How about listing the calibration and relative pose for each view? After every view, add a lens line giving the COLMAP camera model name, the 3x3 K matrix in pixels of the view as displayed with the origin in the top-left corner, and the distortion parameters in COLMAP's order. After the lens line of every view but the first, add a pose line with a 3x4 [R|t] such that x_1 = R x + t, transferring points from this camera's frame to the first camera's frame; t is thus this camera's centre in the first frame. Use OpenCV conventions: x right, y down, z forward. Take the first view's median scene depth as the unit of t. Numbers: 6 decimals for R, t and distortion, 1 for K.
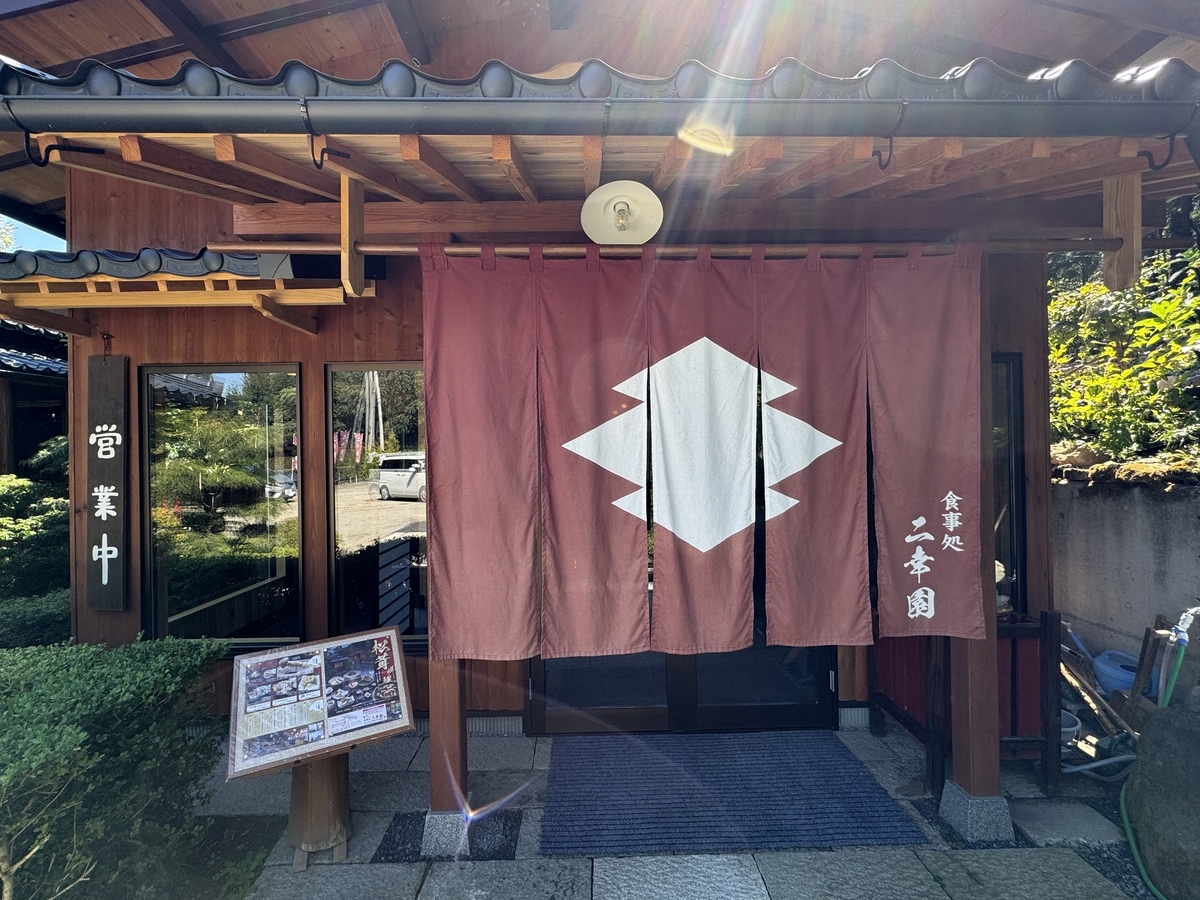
lens RADIAL K [[584.5, 0, 606.0], [0, 584.5, 449.4], [0, 0, 1]] dist [0.000690, -0.001065]
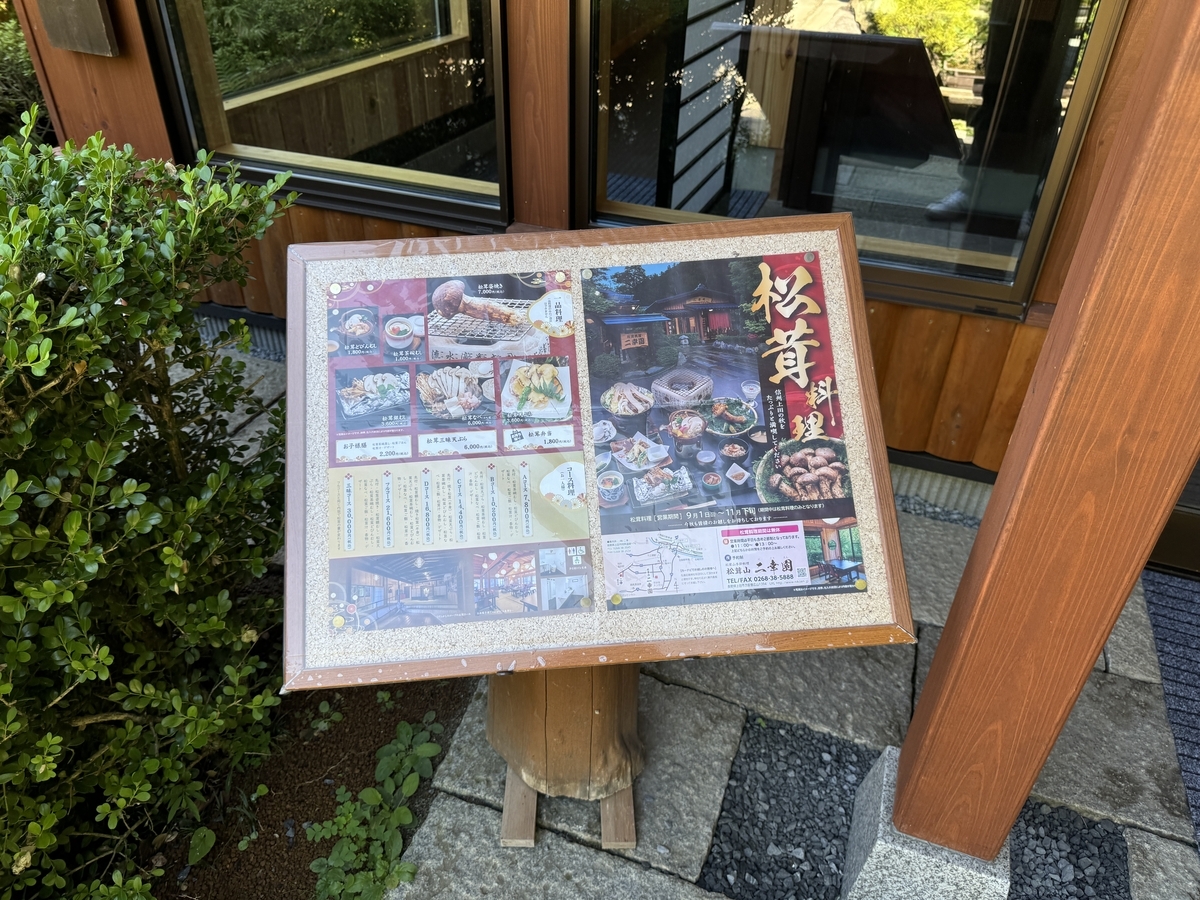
lens RADIAL K [[854.5, 0, 603.2], [0, 854.5, 449.4], [0, 0, 1]] dist [0.004164, -0.013448]
pose [[0.929885, 0.237142, -0.281206, -0.362486], [-0.038030, 0.822339, 0.567726, 0.197933], [0.365878, -0.517225, 0.773700, 0.694325]]
